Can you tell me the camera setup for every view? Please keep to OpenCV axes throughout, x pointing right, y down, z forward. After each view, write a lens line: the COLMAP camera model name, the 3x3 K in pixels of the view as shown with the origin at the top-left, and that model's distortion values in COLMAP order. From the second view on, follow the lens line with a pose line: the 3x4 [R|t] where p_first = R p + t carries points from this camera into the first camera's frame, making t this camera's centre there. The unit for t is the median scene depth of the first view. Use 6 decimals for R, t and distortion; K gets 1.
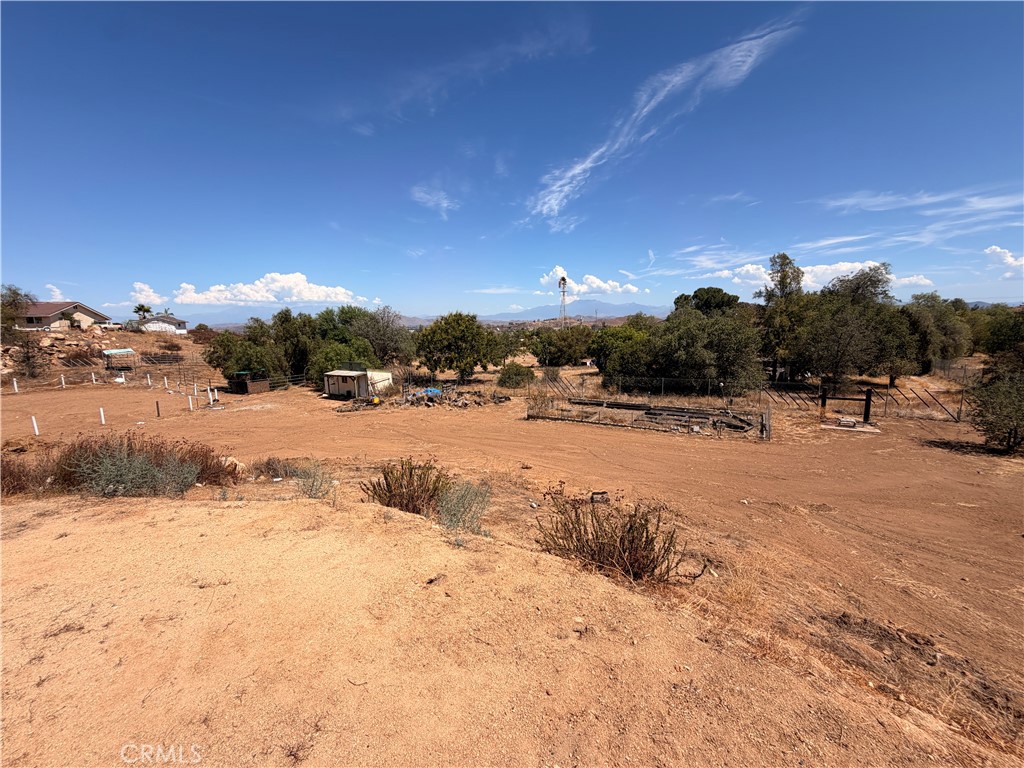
lens RADIAL K [[410.3, 0, 512.0], [0, 410.3, 384.0], [0, 0, 1]] dist [0.000718, 0.000015]
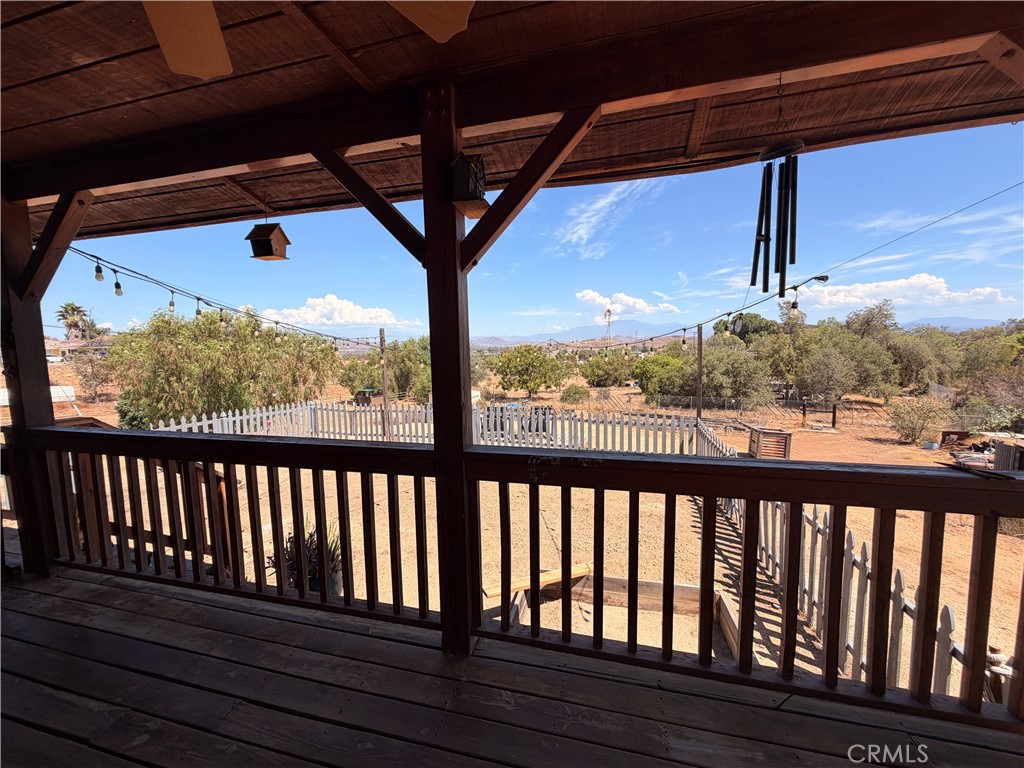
lens RADIAL K [[410.3, 0, 512.0], [0, 410.3, 384.0], [0, 0, 1]] dist [0.000718, 0.000015]
pose [[0.997066, 0.005635, -0.076343, -0.086256], [-0.009175, 0.998895, -0.046096, 0.008422], [0.075999, 0.046661, 0.996016, -0.283041]]
